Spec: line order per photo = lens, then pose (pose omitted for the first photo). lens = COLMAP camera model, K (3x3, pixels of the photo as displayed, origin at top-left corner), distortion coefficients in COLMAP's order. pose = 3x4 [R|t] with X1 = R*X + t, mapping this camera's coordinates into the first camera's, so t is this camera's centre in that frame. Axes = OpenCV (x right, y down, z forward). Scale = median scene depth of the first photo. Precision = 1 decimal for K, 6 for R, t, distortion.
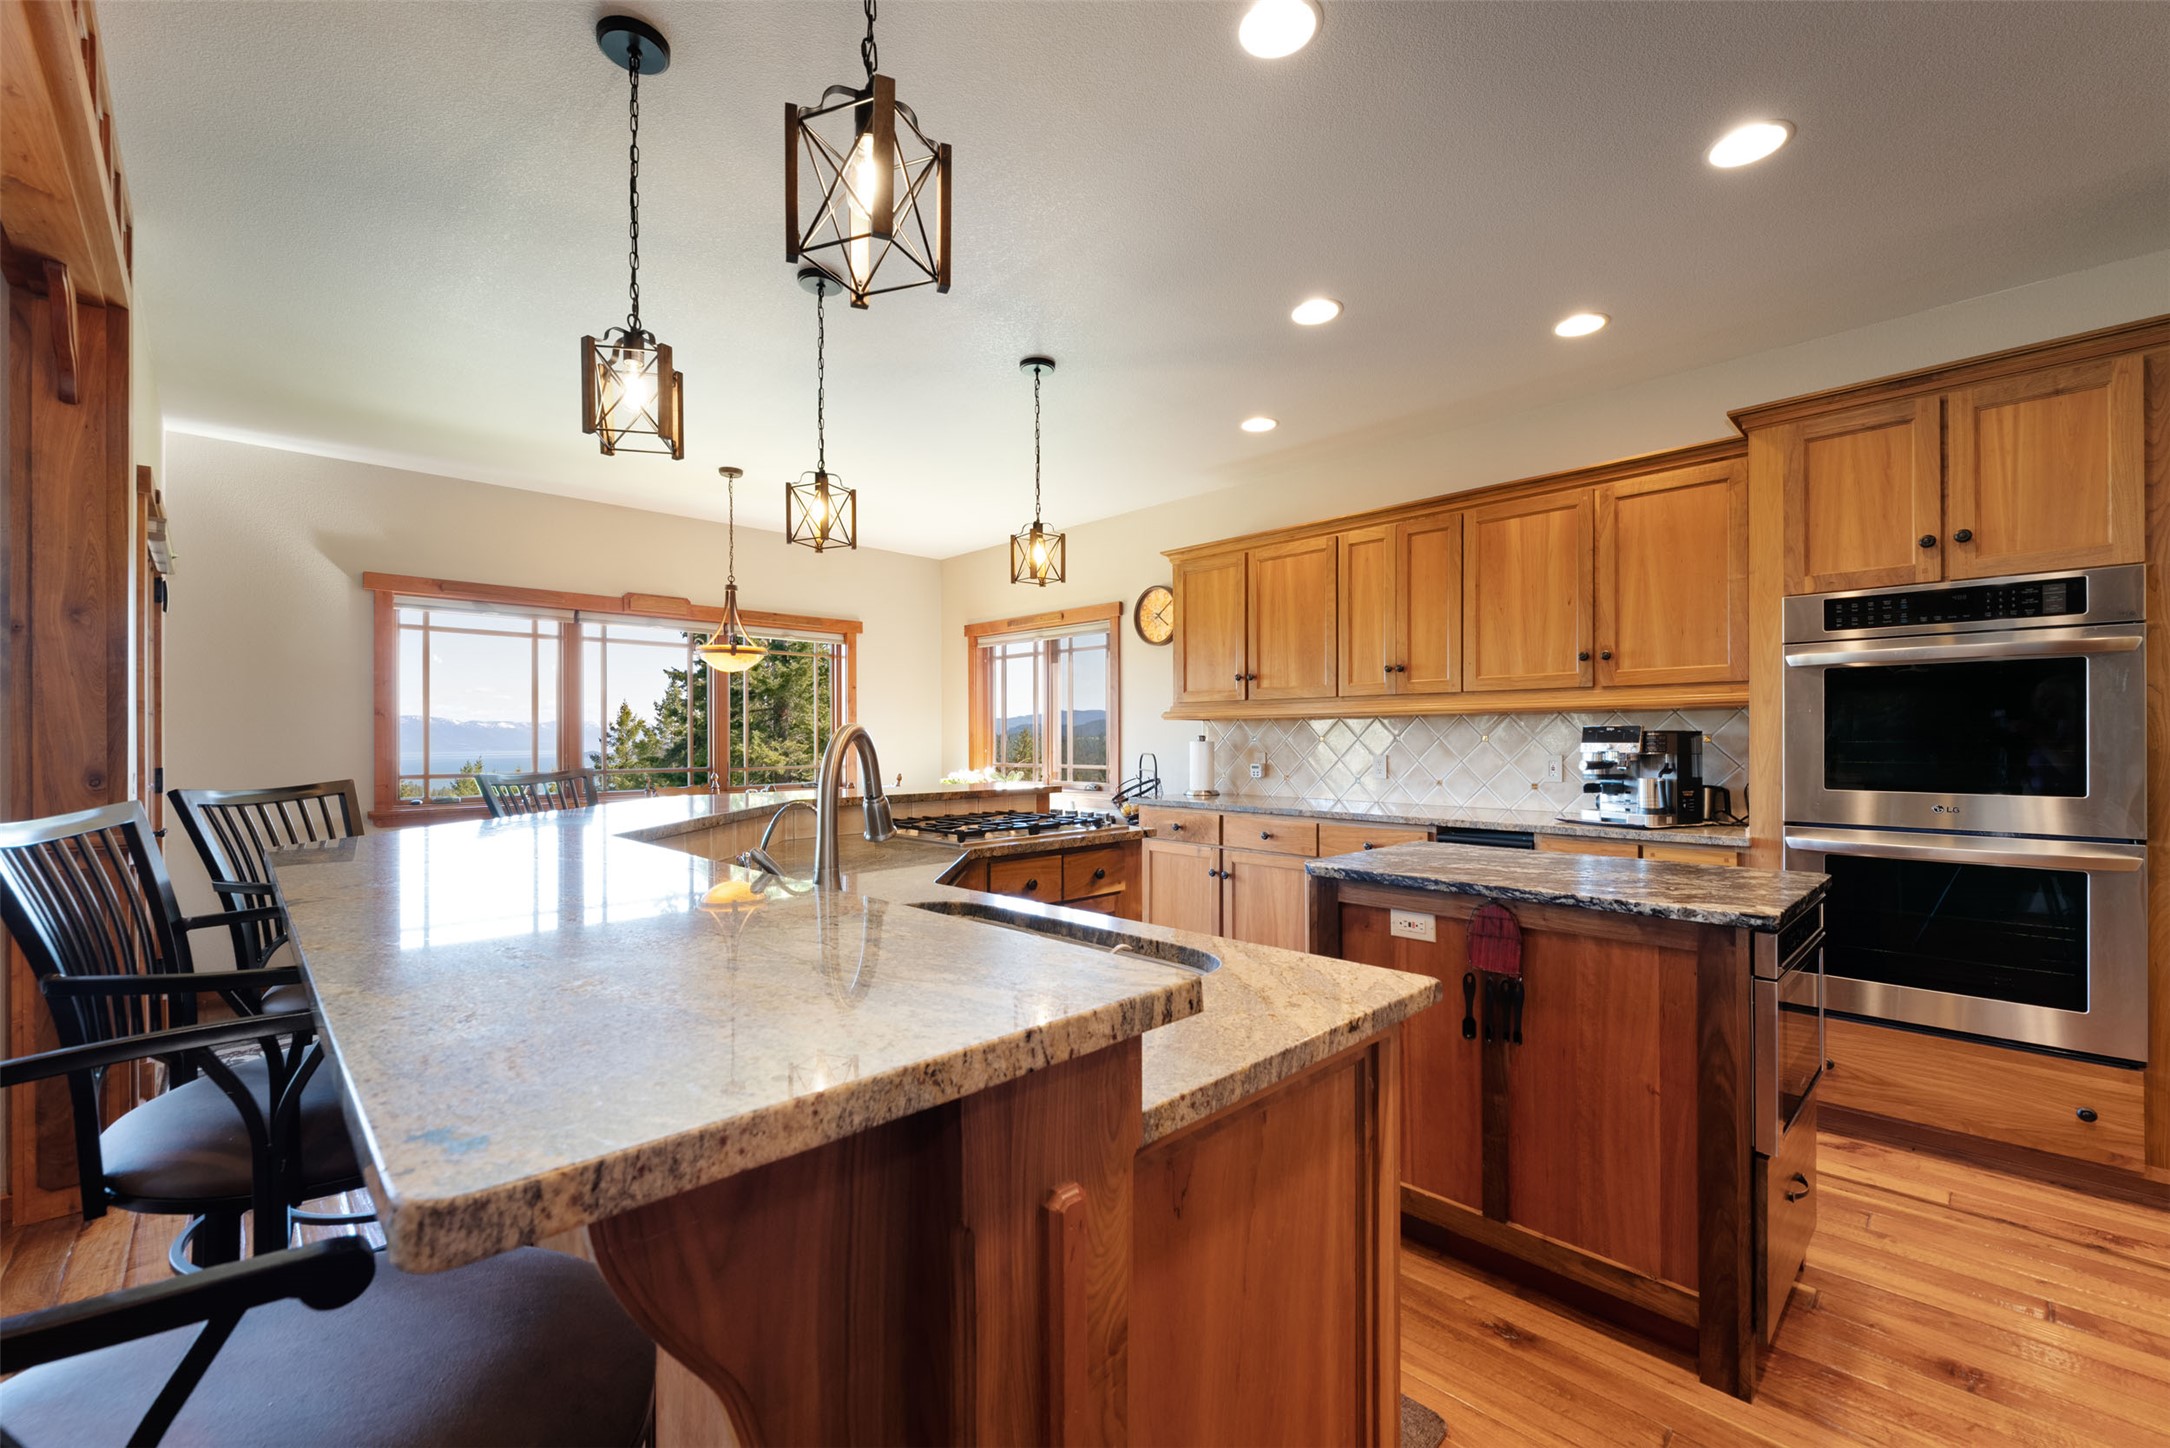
lens RADIAL K [[882.4, 0, 1088.9], [0, 882.4, 738.1], [0, 0, 1]] dist [-0.002547, 0.000032]
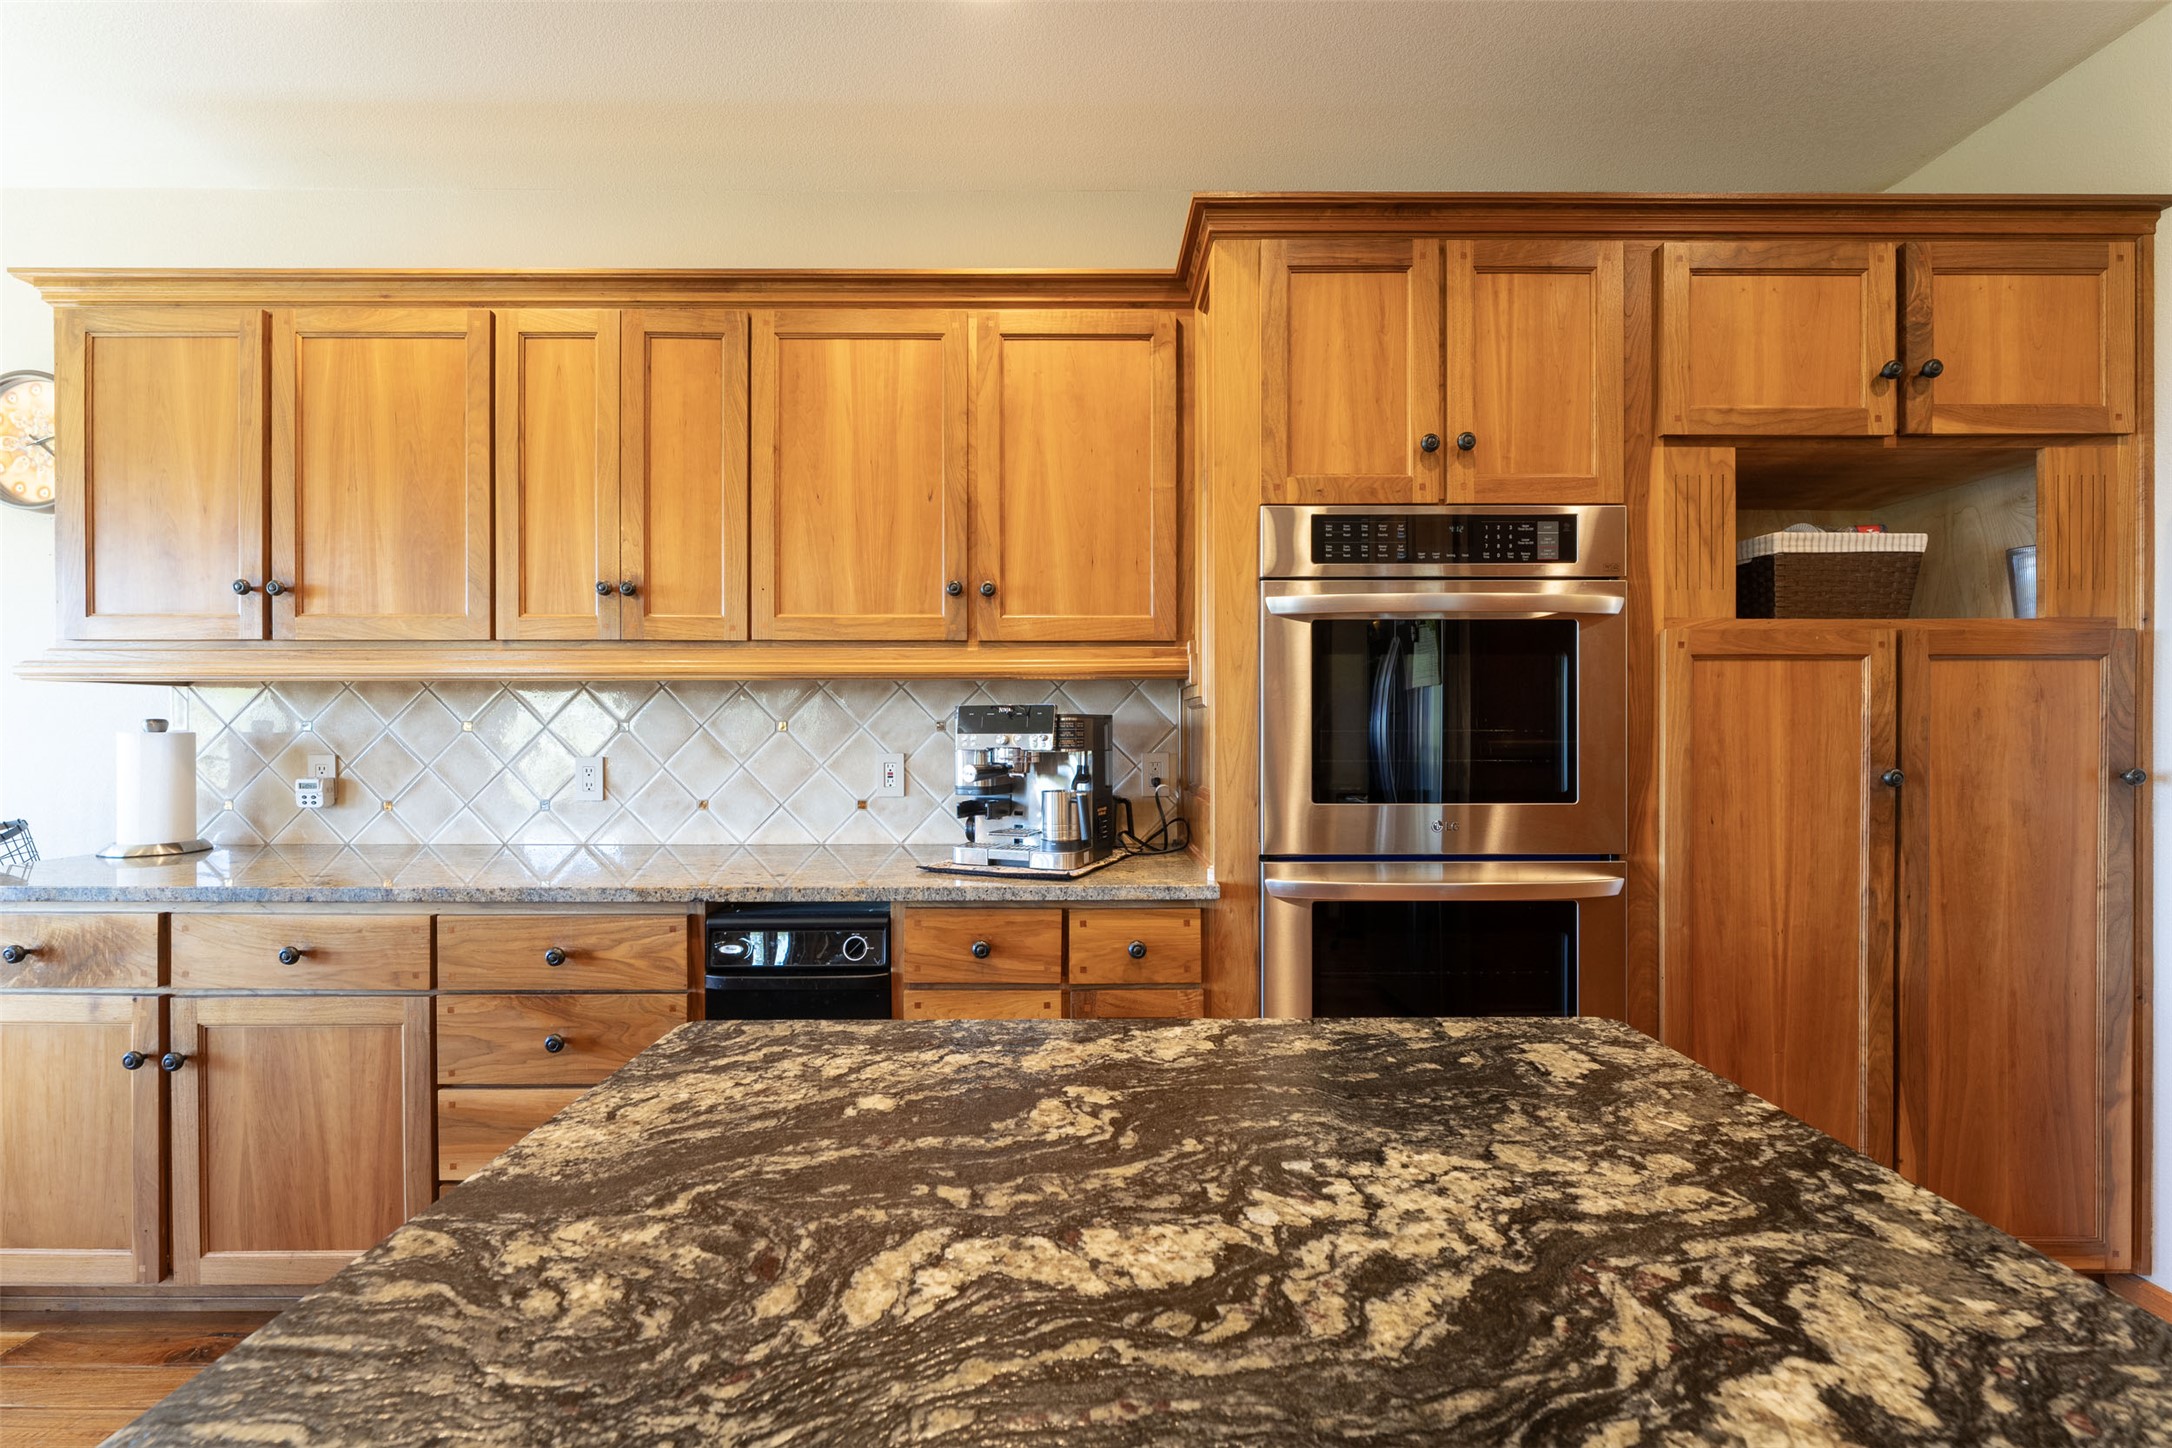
lens RADIAL K [[883.2, 0, 1074.1], [0, 883.2, 731.4], [0, 0, 1]] dist [-0.002547, 0.000032]
pose [[0.690330, -0.000935, 0.723494, 0.186206], [-0.001413, 0.999996, 0.002640, 0.002193], [-0.723494, -0.002845, 0.690325, 0.533033]]
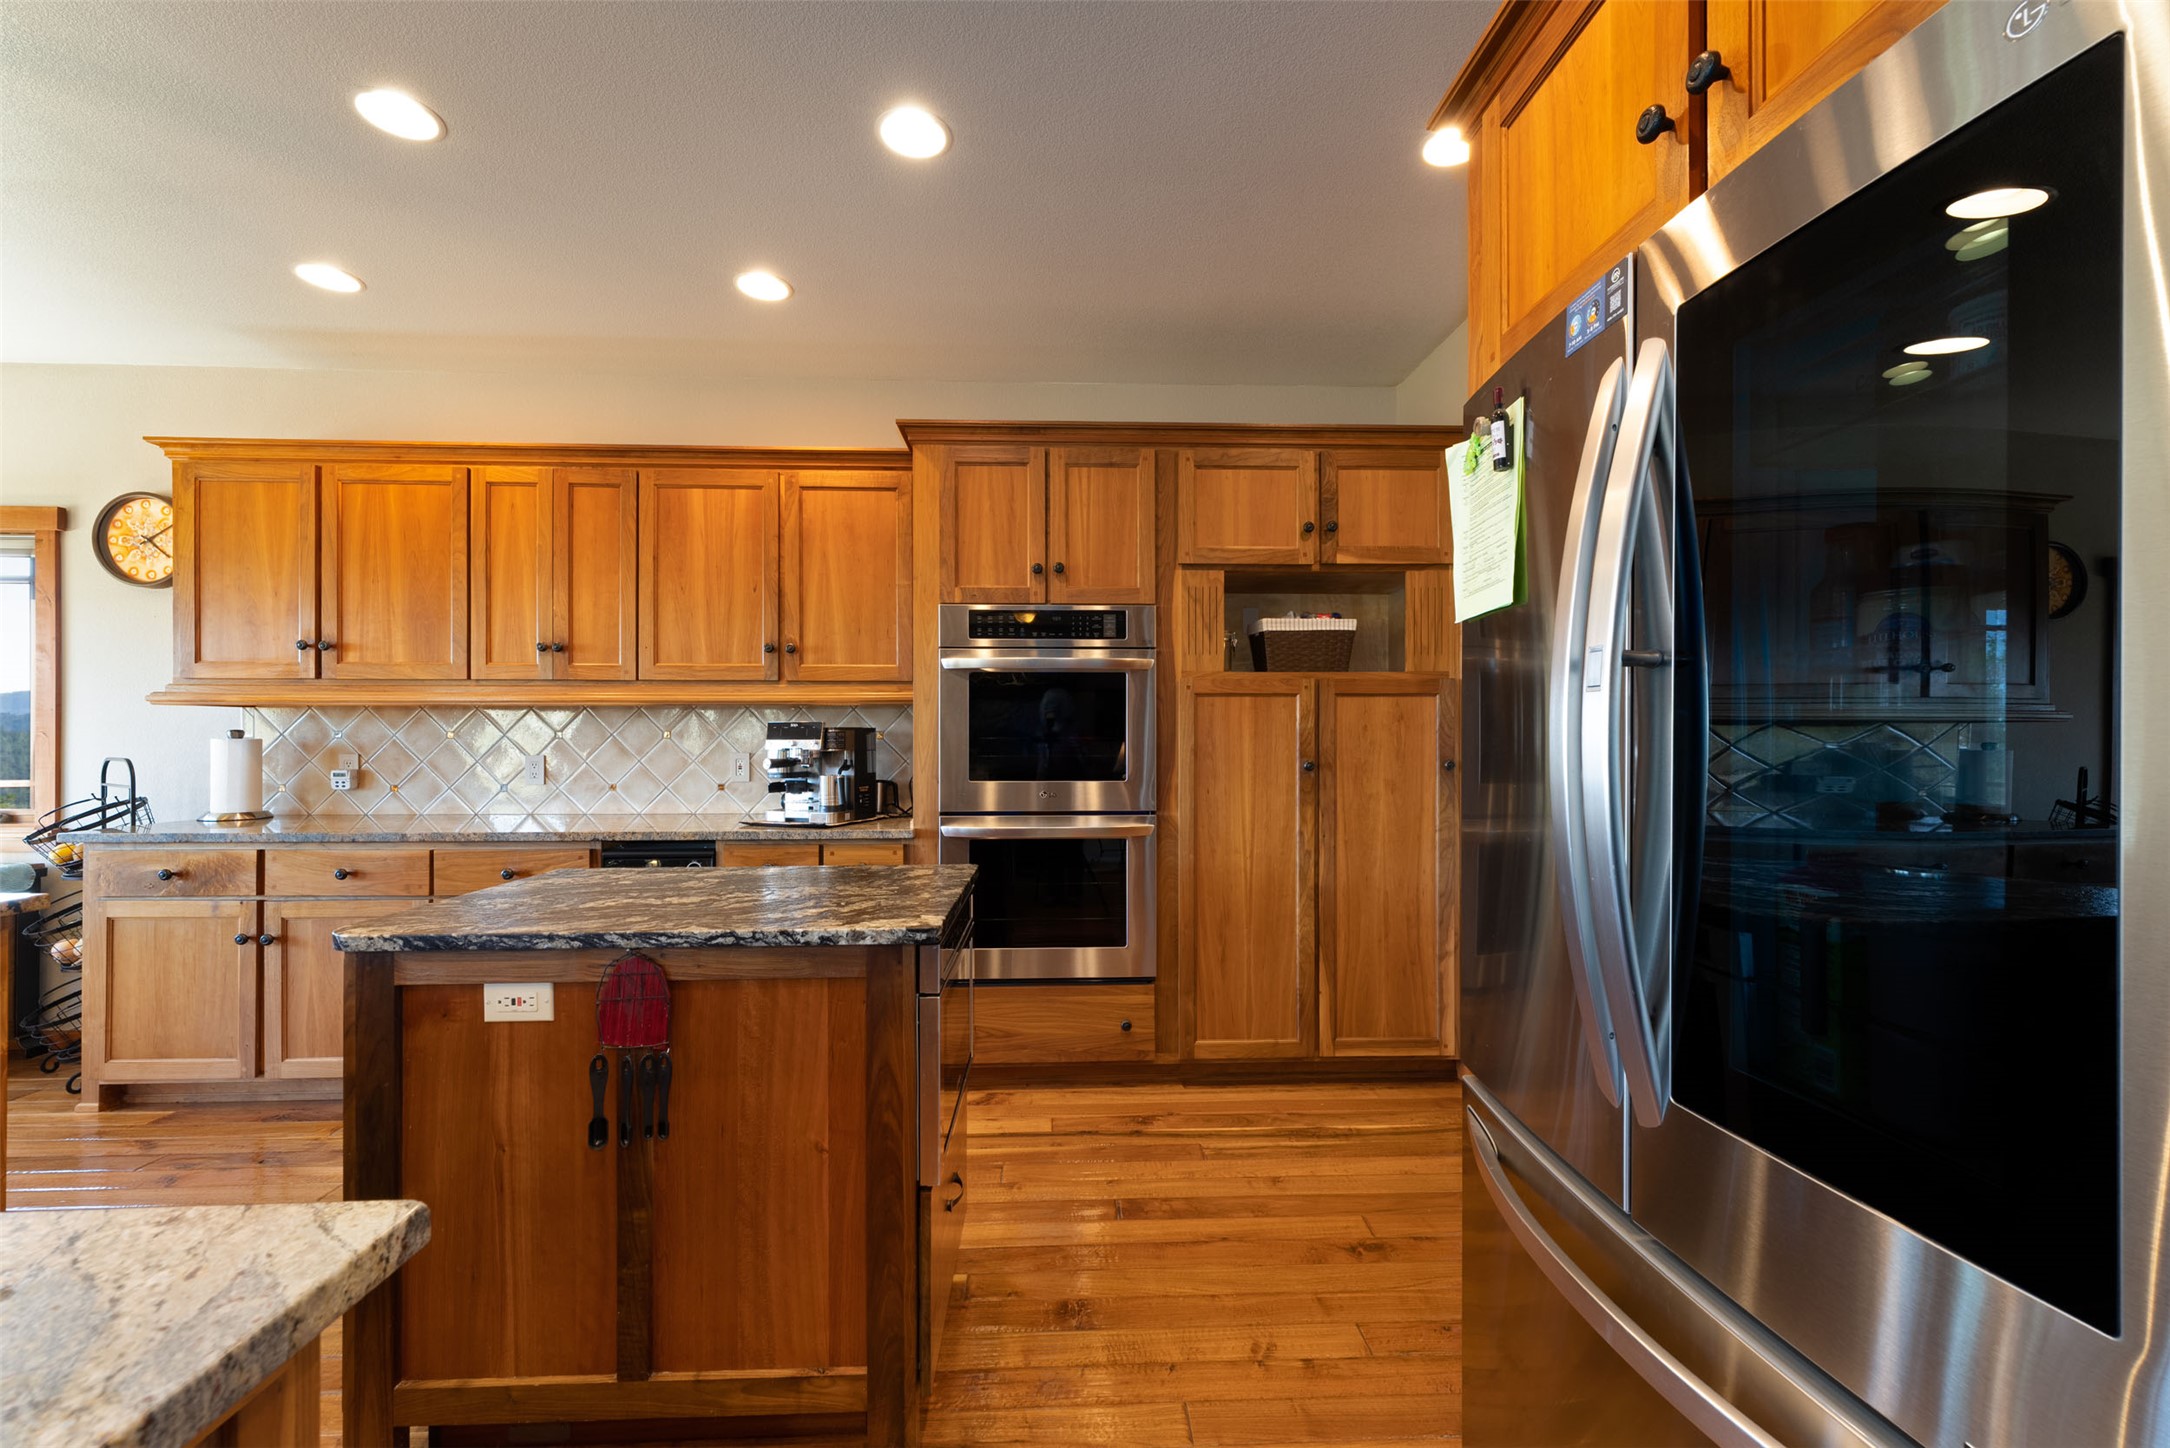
lens RADIAL K [[882.4, 0, 1097.6], [0, 882.4, 733.5], [0, 0, 1]] dist [-0.002547, 0.000032]
pose [[0.659507, 0.002979, 0.751693, 0.085408], [-0.001643, 0.999995, -0.002522, 0.000555], [-0.751697, 0.000428, 0.659509, 0.115976]]
